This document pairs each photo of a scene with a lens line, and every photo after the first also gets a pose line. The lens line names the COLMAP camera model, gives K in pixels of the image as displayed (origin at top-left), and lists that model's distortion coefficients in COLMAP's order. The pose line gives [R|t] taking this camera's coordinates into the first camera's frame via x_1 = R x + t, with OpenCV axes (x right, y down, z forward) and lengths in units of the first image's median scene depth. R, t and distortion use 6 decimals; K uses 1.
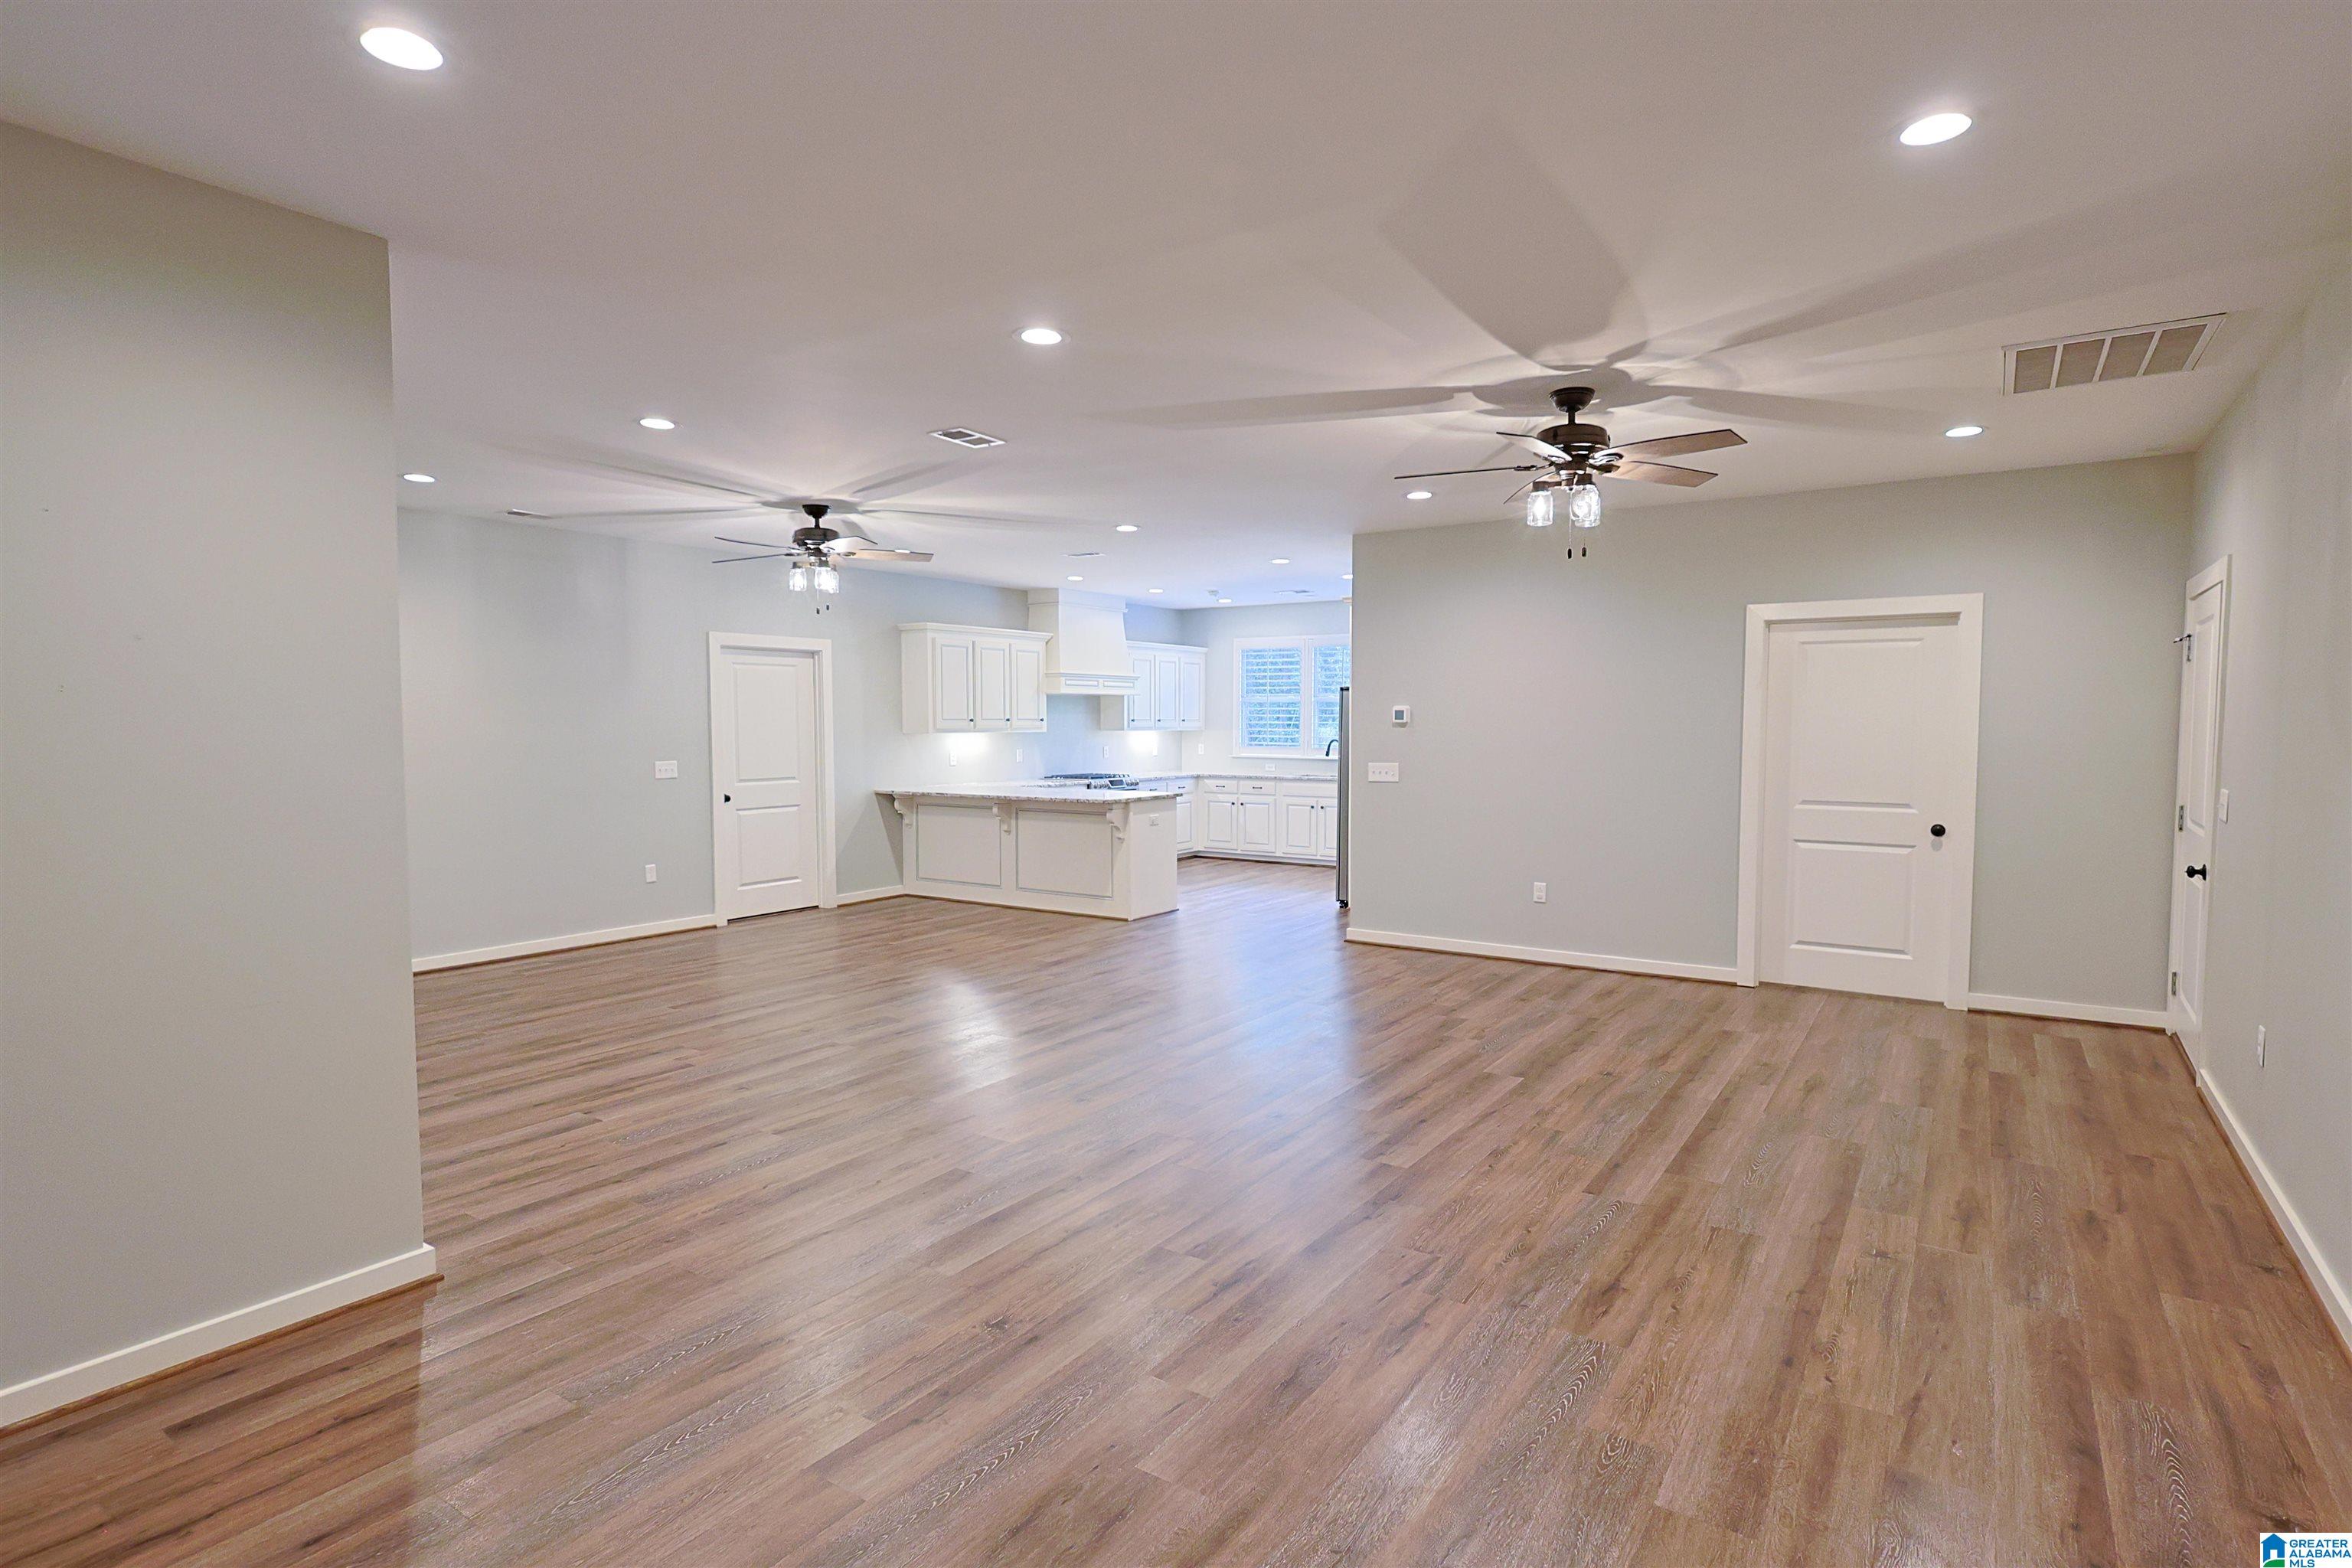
lens RADIAL K [[1197.7, 0, 1176.0], [0, 1197.7, 784.0], [0, 0, 1]] dist [-0.001289, -0.000133]
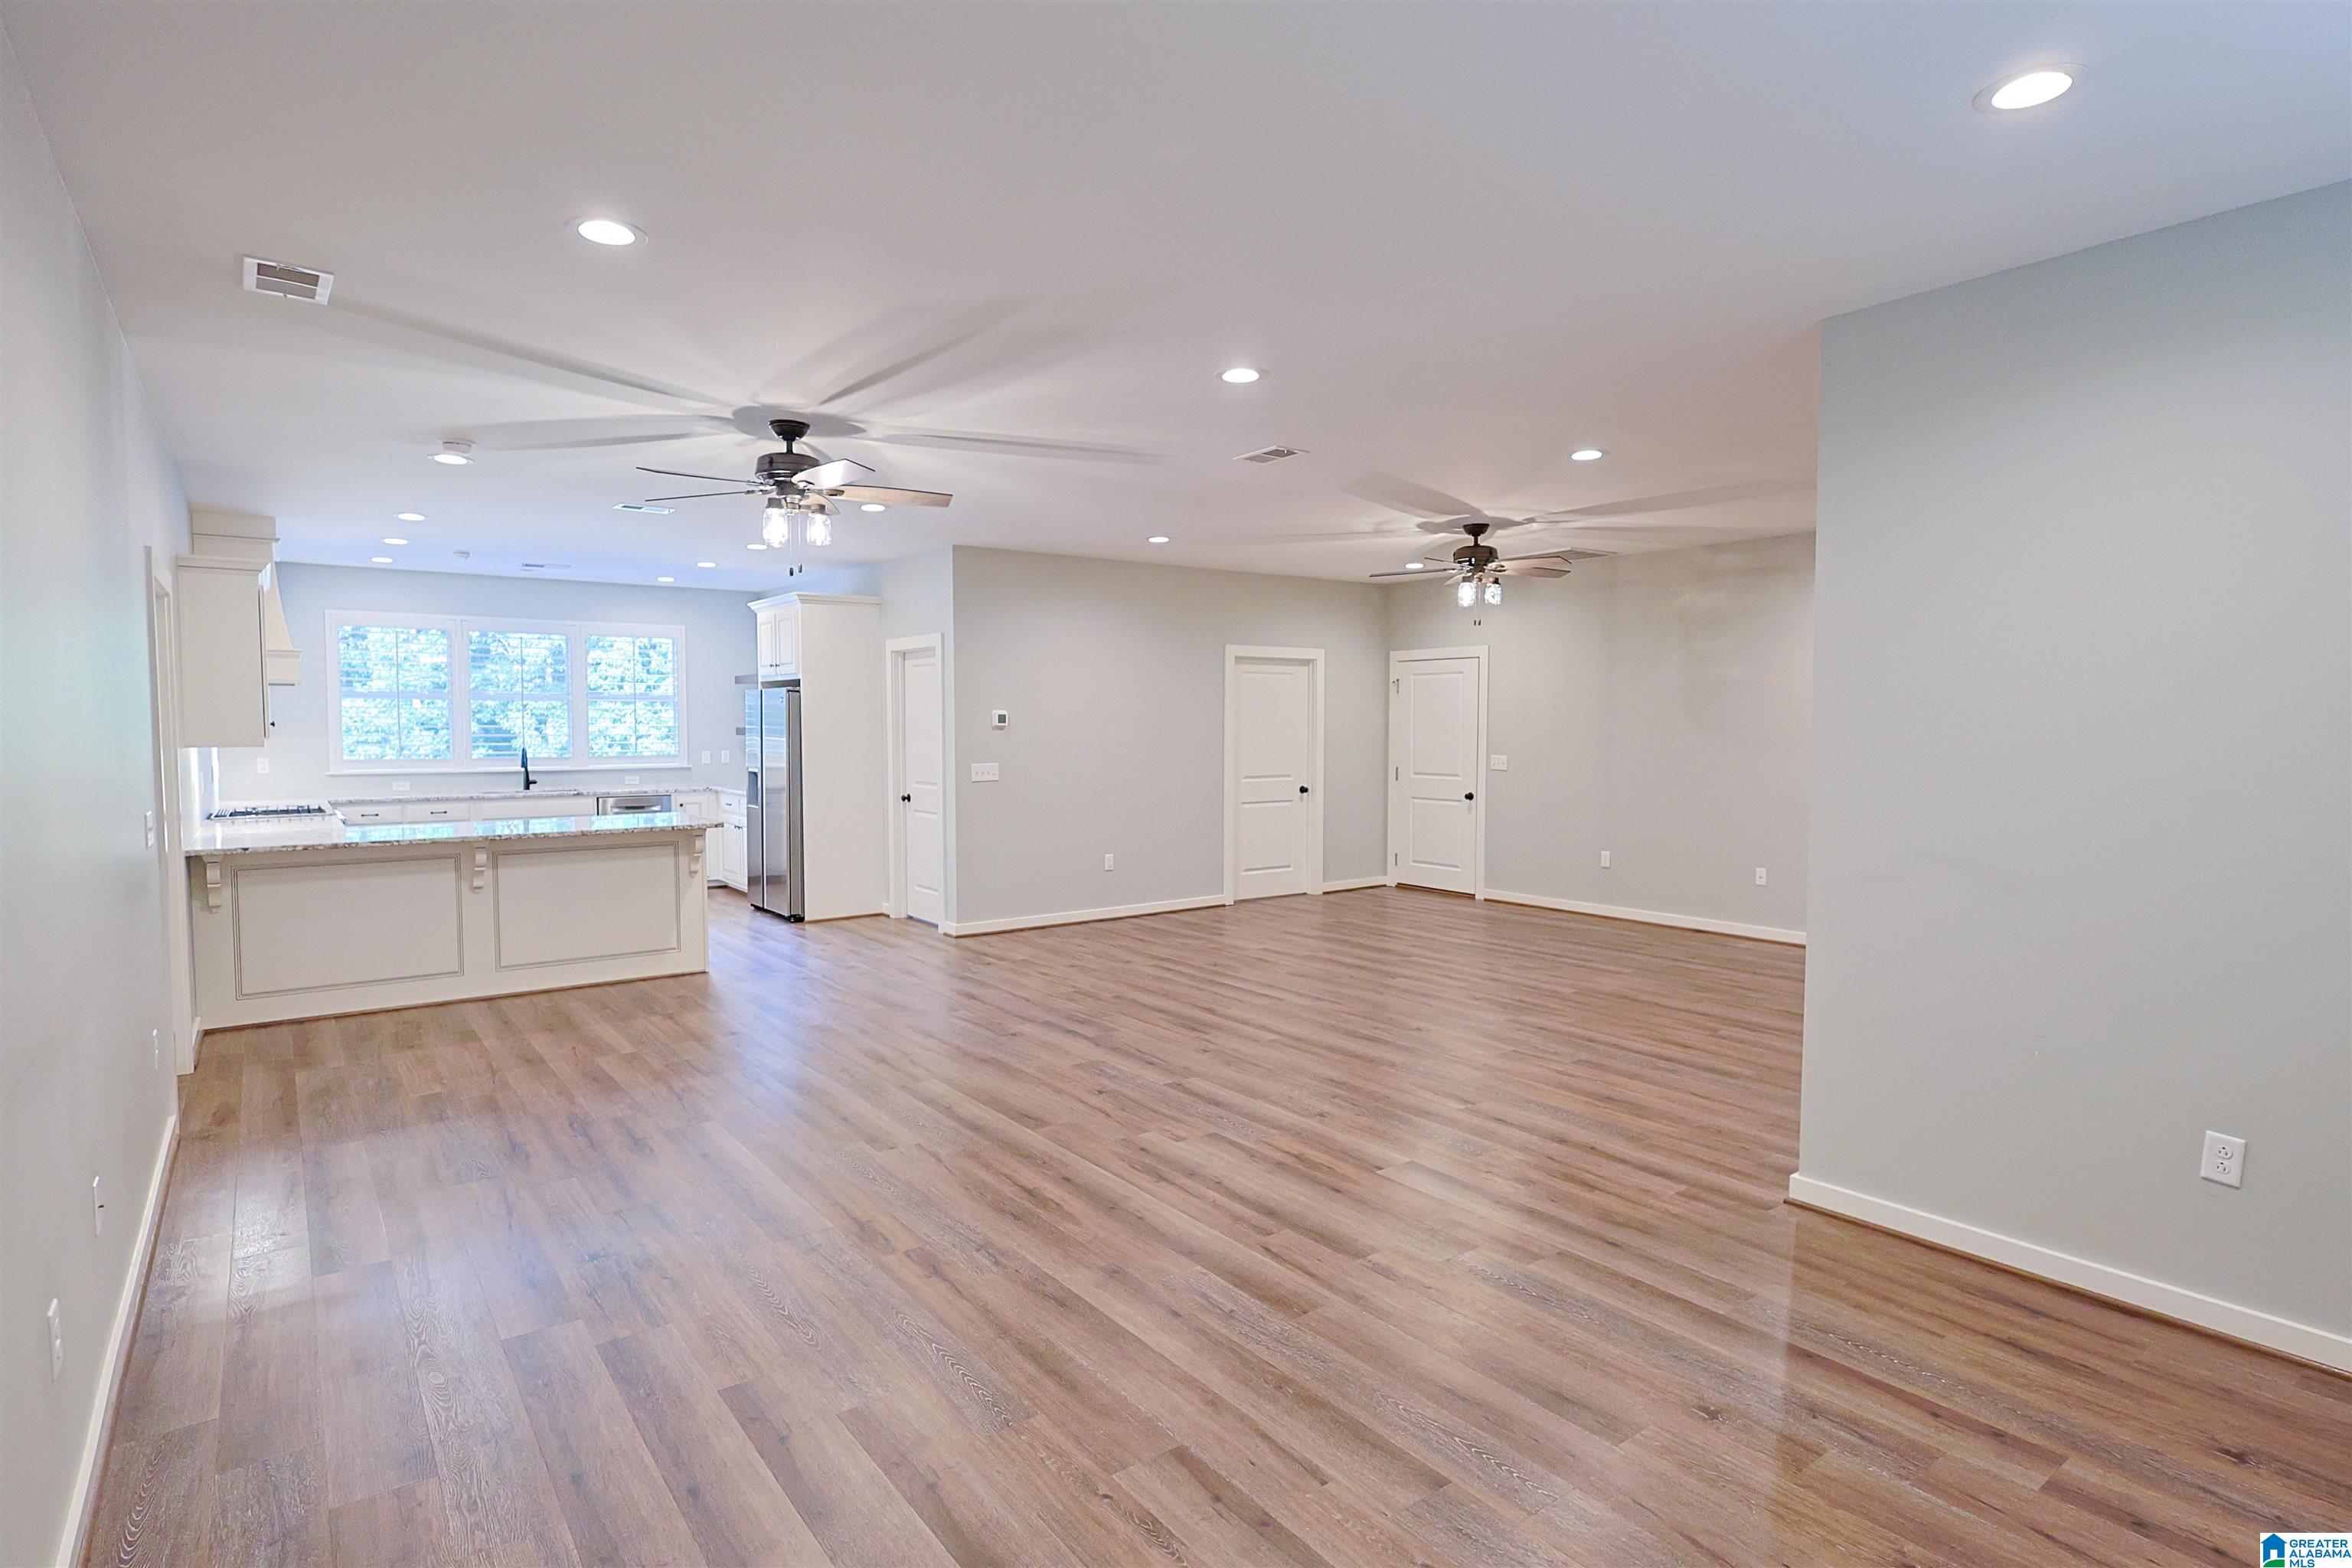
lens RADIAL K [[1215.3, 0, 1180.0], [0, 1215.3, 761.1], [0, 0, 1]] dist [-0.002100, -0.000303]
pose [[0.323695, -0.030425, 0.945672, -1.189442], [0.050425, 0.998617, 0.014868, -0.040178], [-0.944817, 0.042873, 0.324781, 0.719599]]
